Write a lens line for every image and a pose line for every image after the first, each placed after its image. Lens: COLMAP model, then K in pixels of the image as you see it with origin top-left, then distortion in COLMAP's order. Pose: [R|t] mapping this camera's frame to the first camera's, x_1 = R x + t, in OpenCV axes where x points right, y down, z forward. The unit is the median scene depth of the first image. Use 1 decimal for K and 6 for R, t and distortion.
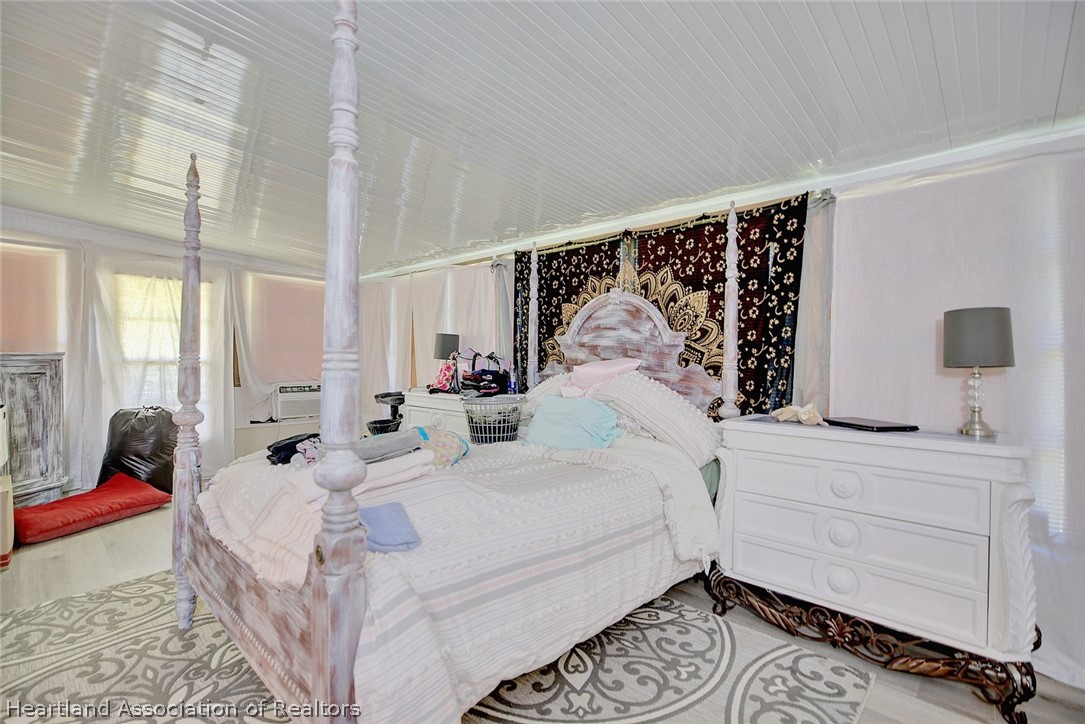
lens RADIAL K [[494.4, 0, 542.2], [0, 494.4, 362.7], [0, 0, 1]] dist [-0.004131, 0.000024]
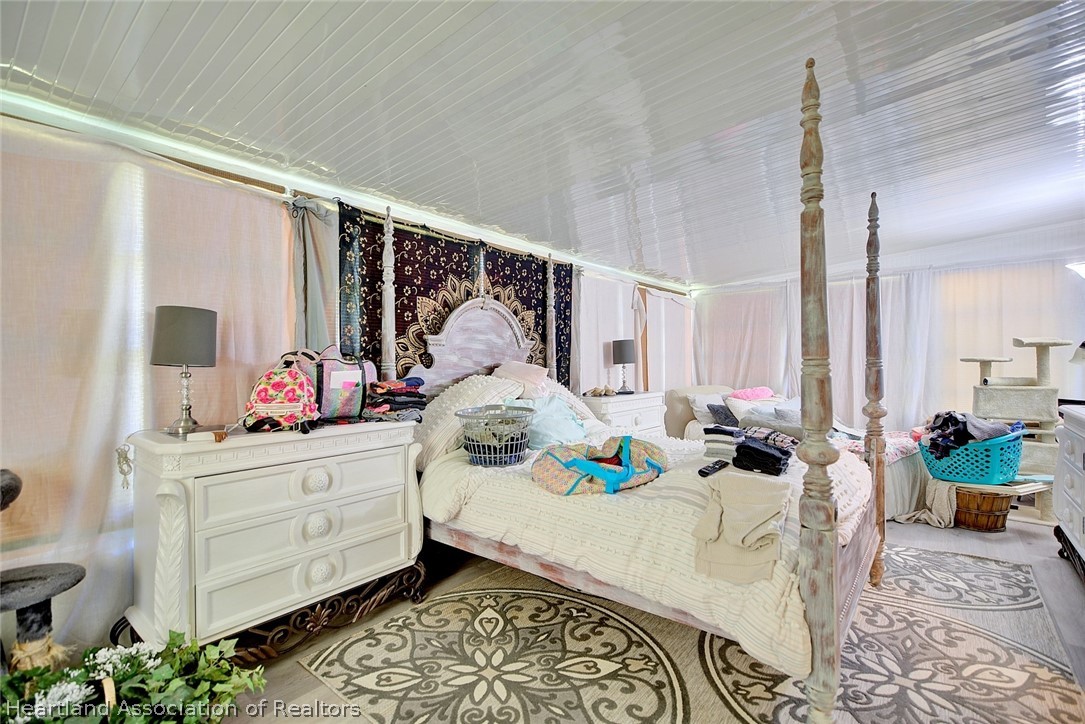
lens RADIAL K [[494.4, 0, 542.2], [0, 494.4, 360.5], [0, 0, 1]] dist [-0.004131, 0.000024]
pose [[-0.070570, -0.010239, 0.997454, -0.863843], [0.001164, 0.999946, 0.010347, -0.019802], [-0.997506, 0.001891, -0.070554, 0.902611]]
